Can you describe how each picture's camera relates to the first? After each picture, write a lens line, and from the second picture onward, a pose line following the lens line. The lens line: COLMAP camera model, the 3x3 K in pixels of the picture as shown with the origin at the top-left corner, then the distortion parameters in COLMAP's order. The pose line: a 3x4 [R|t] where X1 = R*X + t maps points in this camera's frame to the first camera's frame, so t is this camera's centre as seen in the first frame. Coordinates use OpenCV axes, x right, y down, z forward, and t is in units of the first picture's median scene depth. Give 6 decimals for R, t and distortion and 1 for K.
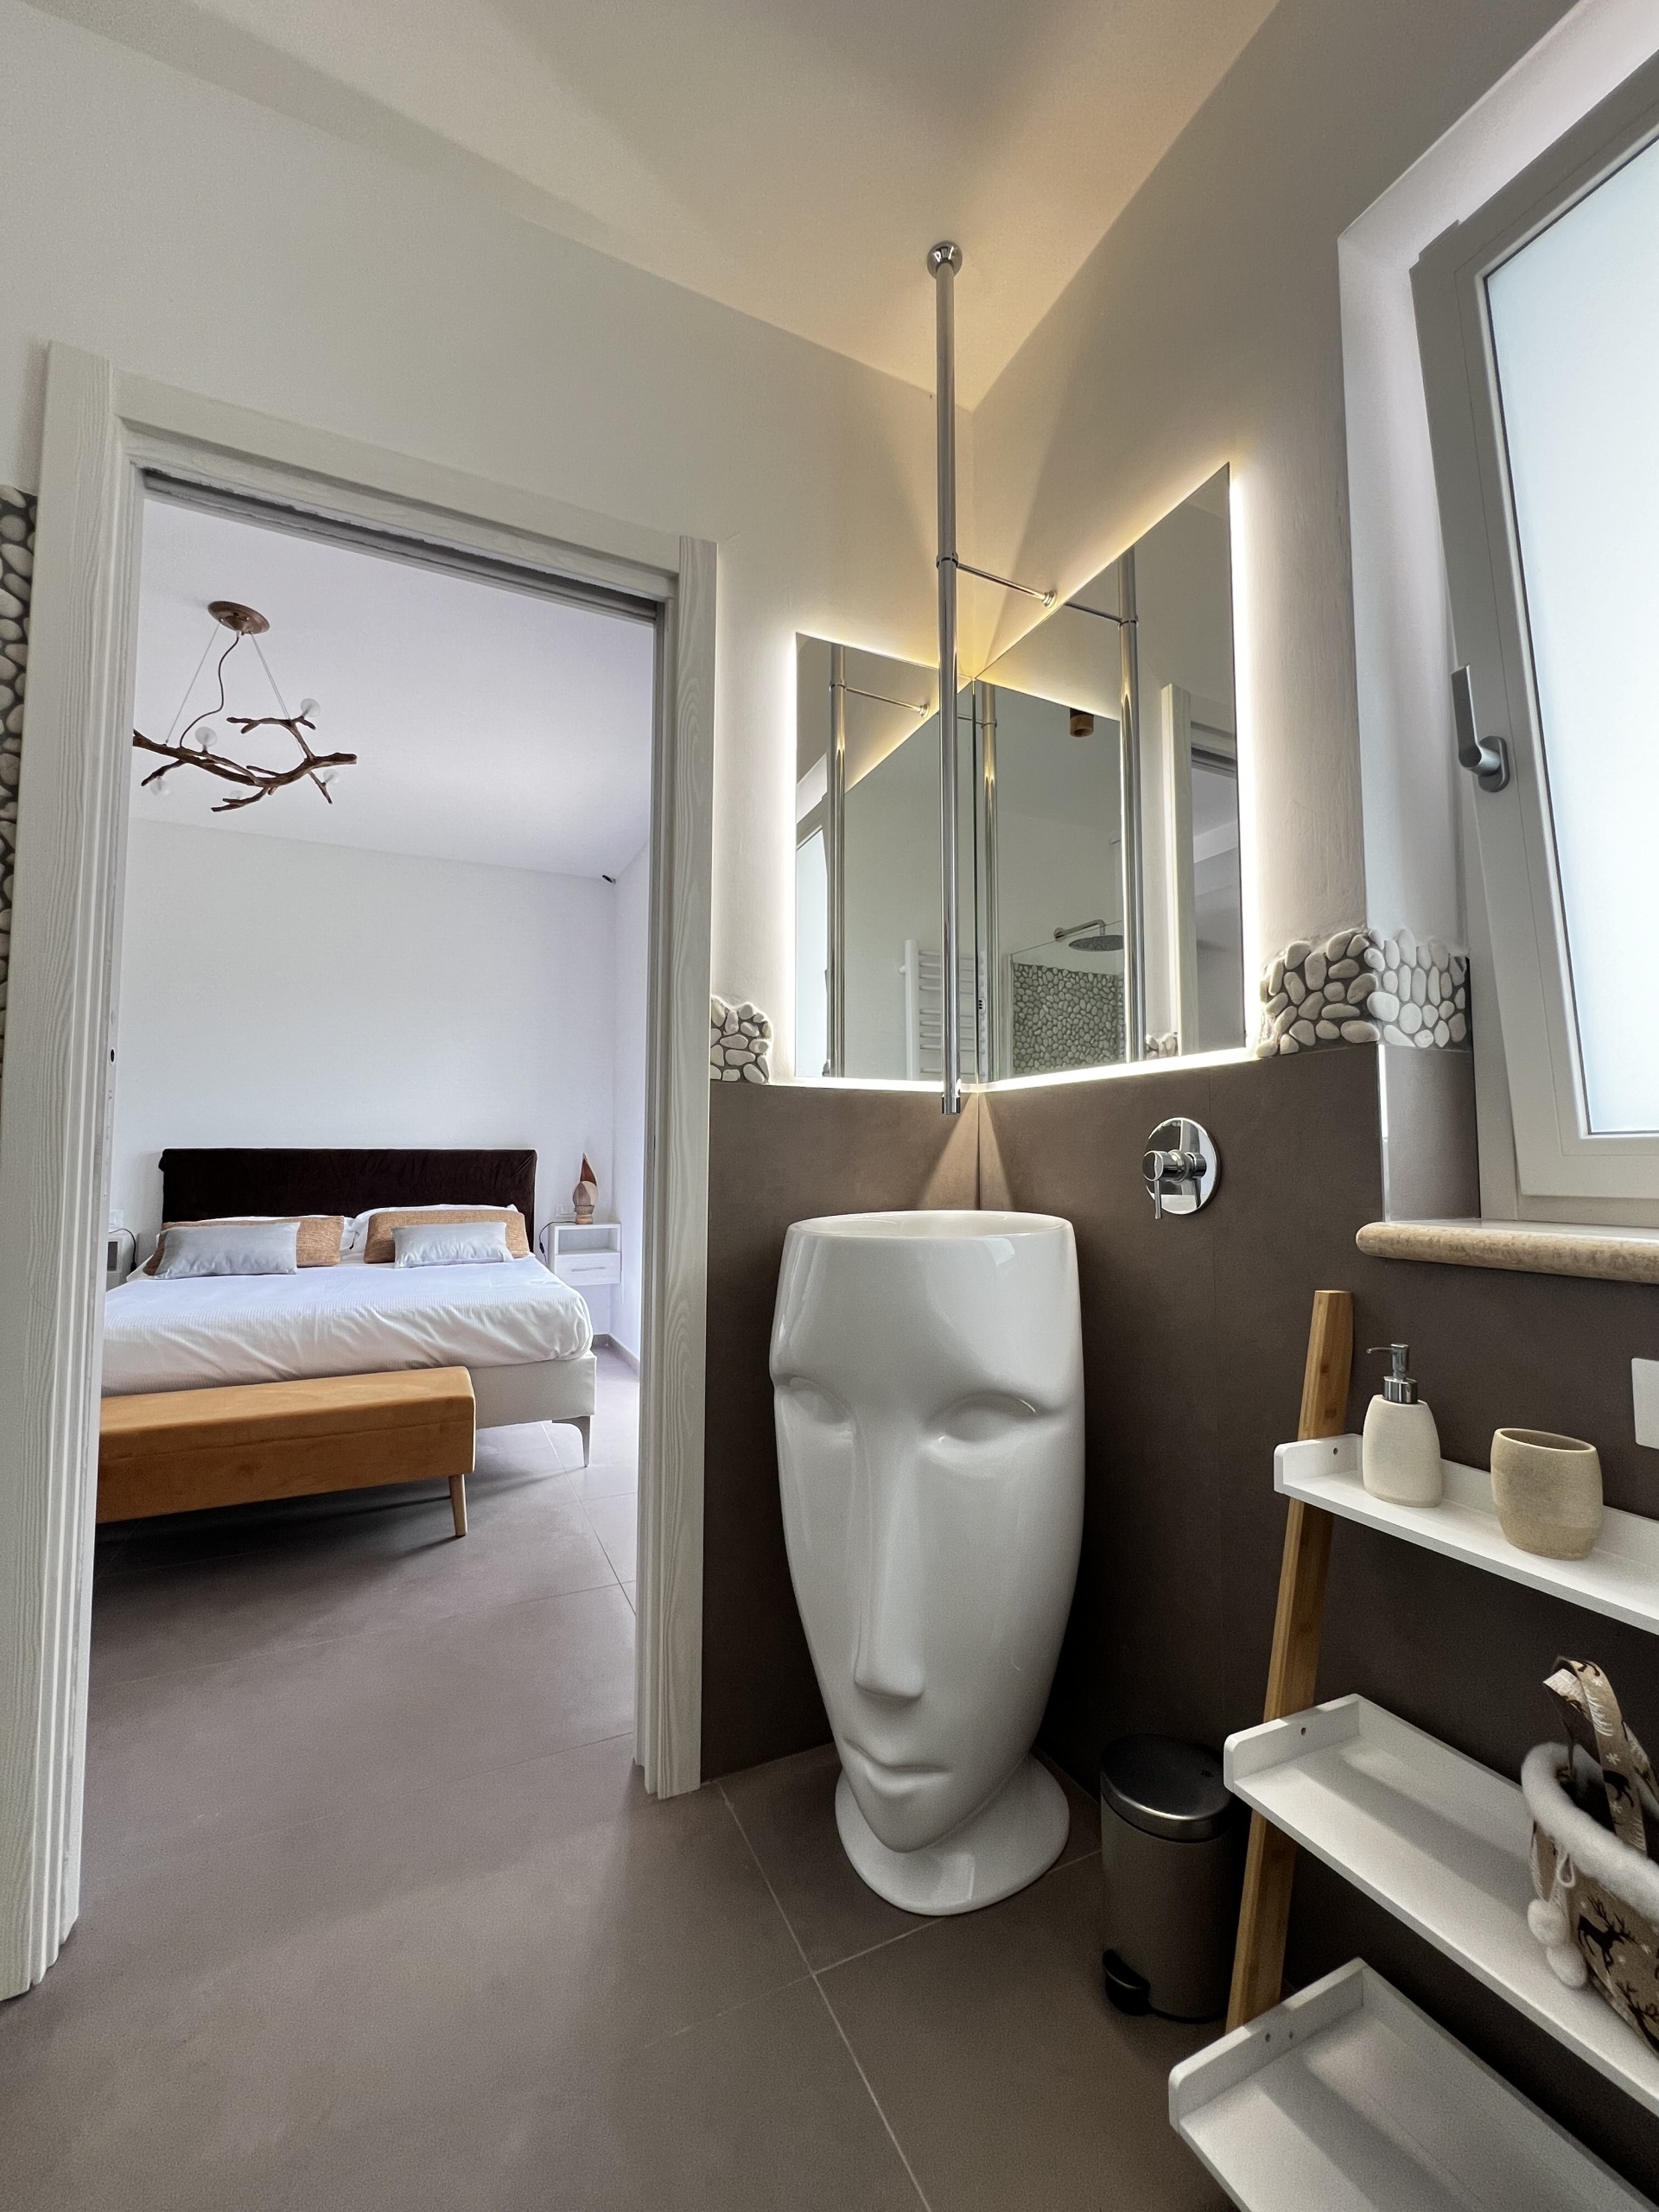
lens RADIAL K [[888.8, 0, 828.0], [0, 888.8, 1101.8], [0, 0, 1]] dist [-0.003107, -0.000130]
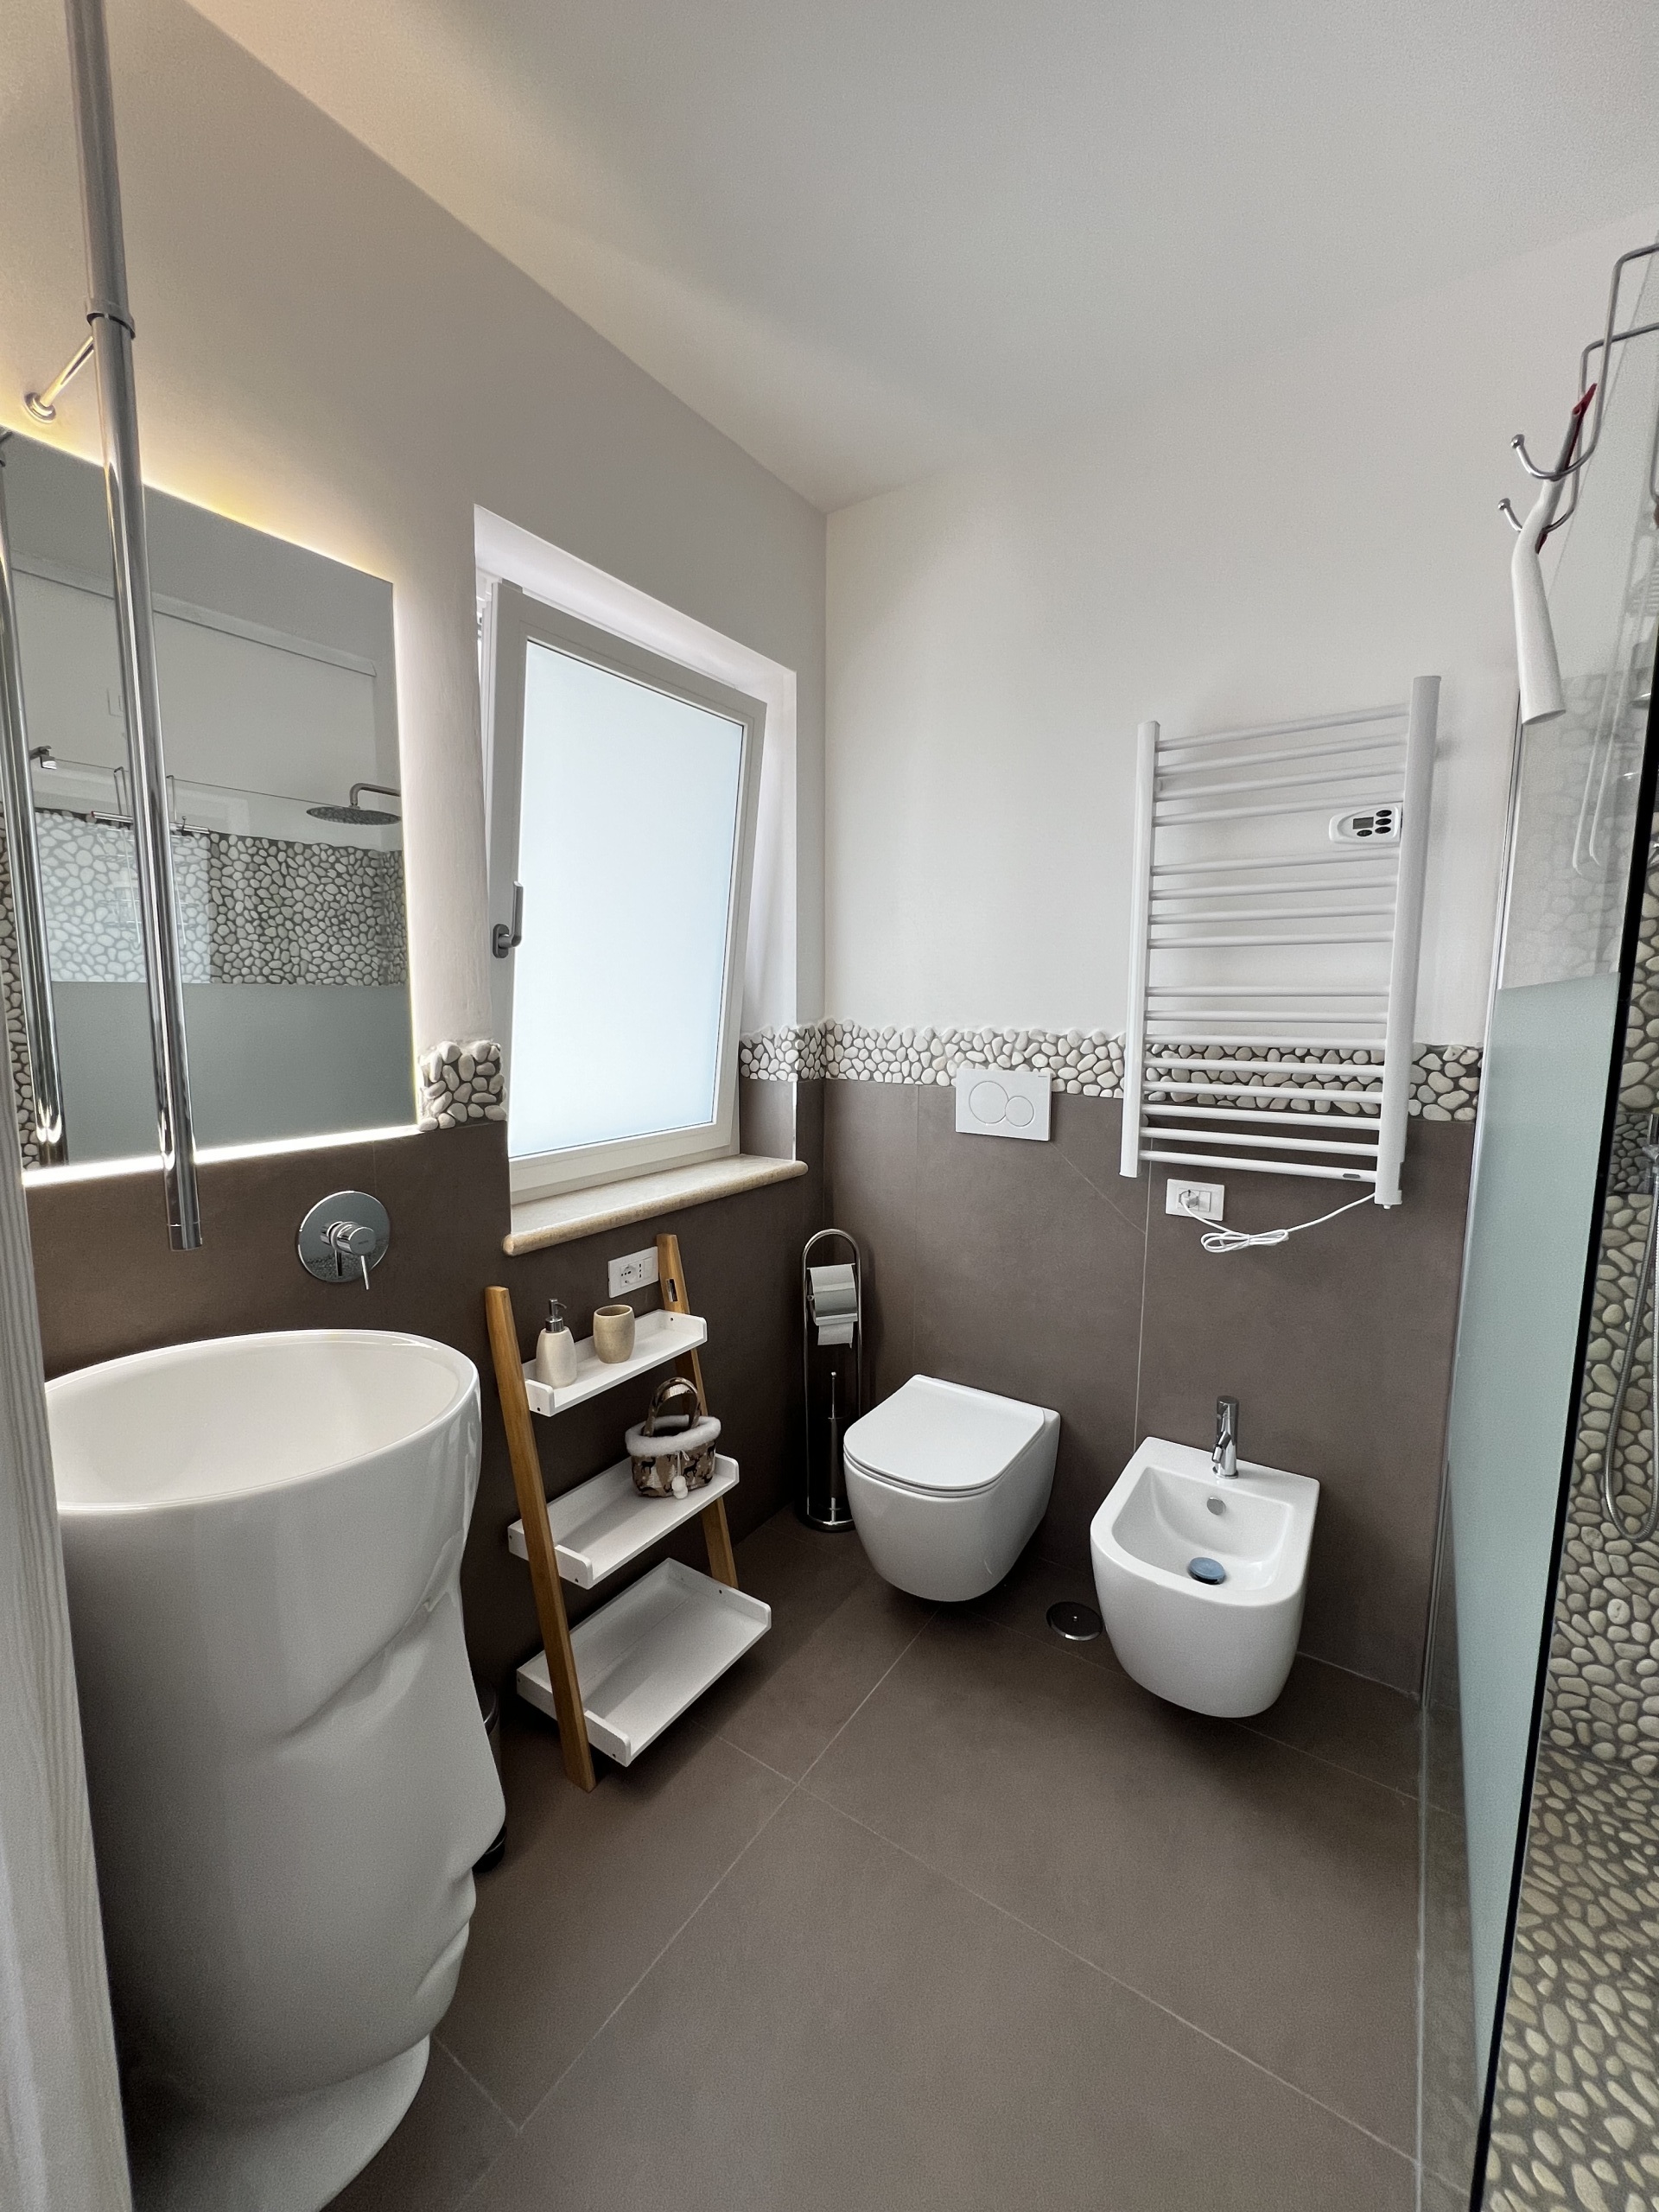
lens RADIAL K [[888.8, 0, 820.4], [0, 888.8, 1104.6], [0, 0, 1]] dist [-0.003107, -0.000130]
pose [[-0.513410, -0.109917, 0.851075, -0.885671], [-0.060244, 0.993933, 0.092026, -0.246613], [-0.856026, -0.004025, -0.516917, 1.228933]]
